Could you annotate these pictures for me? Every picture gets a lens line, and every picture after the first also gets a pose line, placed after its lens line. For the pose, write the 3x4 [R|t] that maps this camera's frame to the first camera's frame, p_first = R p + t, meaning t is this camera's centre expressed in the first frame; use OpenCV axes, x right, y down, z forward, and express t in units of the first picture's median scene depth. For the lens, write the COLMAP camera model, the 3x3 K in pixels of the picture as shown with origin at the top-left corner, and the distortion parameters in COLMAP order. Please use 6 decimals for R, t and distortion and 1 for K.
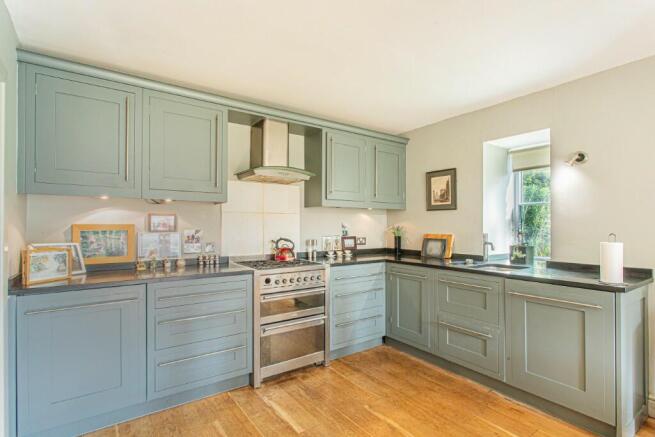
lens RADIAL K [[325.2, 0, 328.7], [0, 325.2, 222.4], [0, 0, 1]] dist [-0.000146, 0.000361]
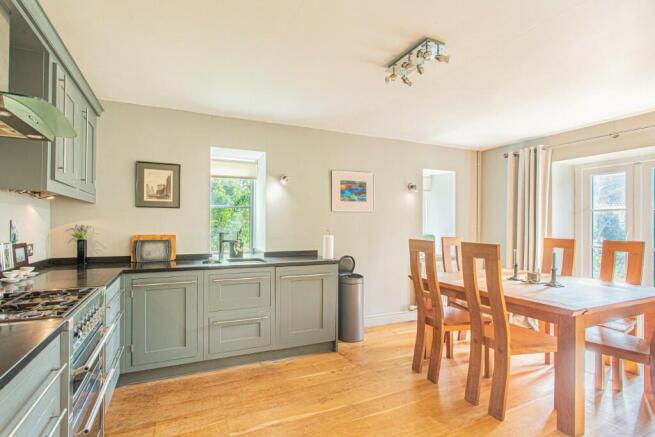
lens RADIAL K [[325.2, 0, 328.7], [0, 325.2, 222.4], [0, 0, 1]] dist [-0.000146, 0.000361]
pose [[0.168745, 0.009988, 0.985609, -0.467037], [-0.013746, 0.999875, -0.007779, 0.003299], [-0.985564, -0.012236, 0.168861, 0.405652]]
